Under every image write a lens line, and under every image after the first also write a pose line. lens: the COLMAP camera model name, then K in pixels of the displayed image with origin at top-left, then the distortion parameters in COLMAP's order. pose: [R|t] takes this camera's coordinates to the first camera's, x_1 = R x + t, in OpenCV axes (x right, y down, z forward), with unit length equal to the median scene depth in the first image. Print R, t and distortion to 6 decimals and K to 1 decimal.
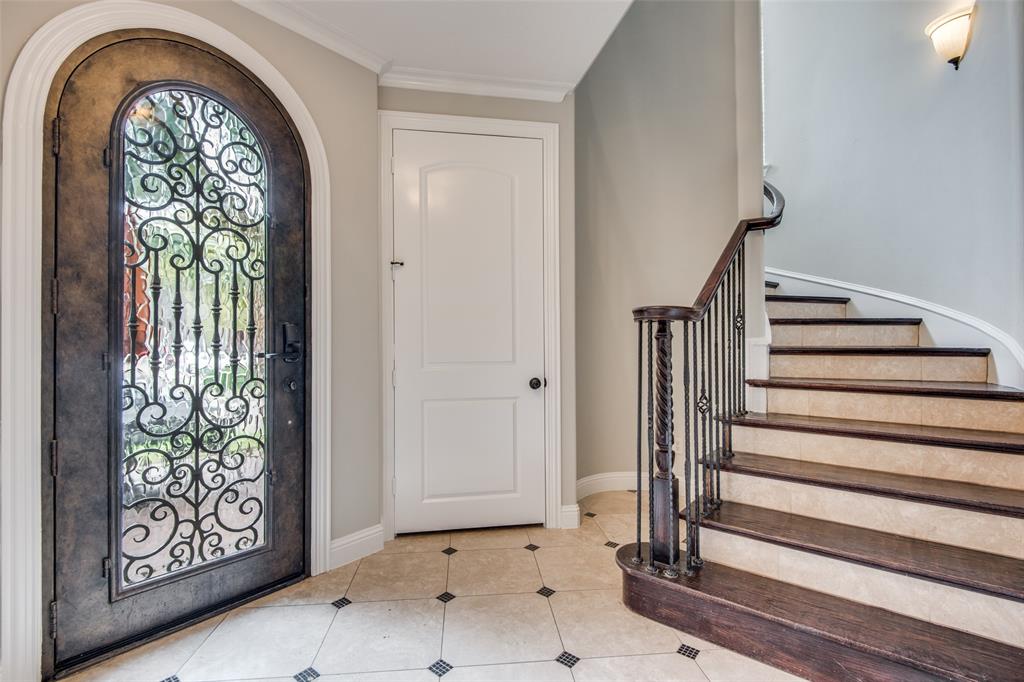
lens RADIAL K [[459.6, 0, 512.0], [0, 459.6, 341.0], [0, 0, 1]] dist [0.001472, 0.000197]
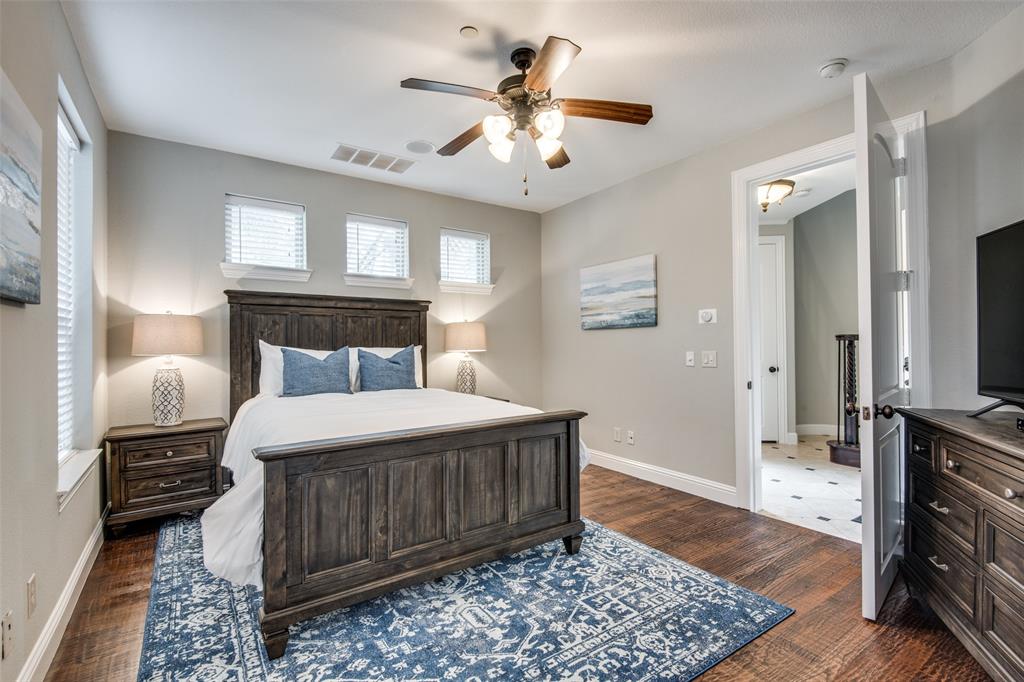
lens RADIAL K [[459.6, 0, 512.0], [0, 459.6, 341.0], [0, 0, 1]] dist [0.001472, 0.000197]
pose [[0.959996, -0.000139, -0.280013, -0.604788], [-0.001673, 0.999979, -0.006230, -0.020345], [0.280008, 0.006449, 0.959976, -1.555499]]
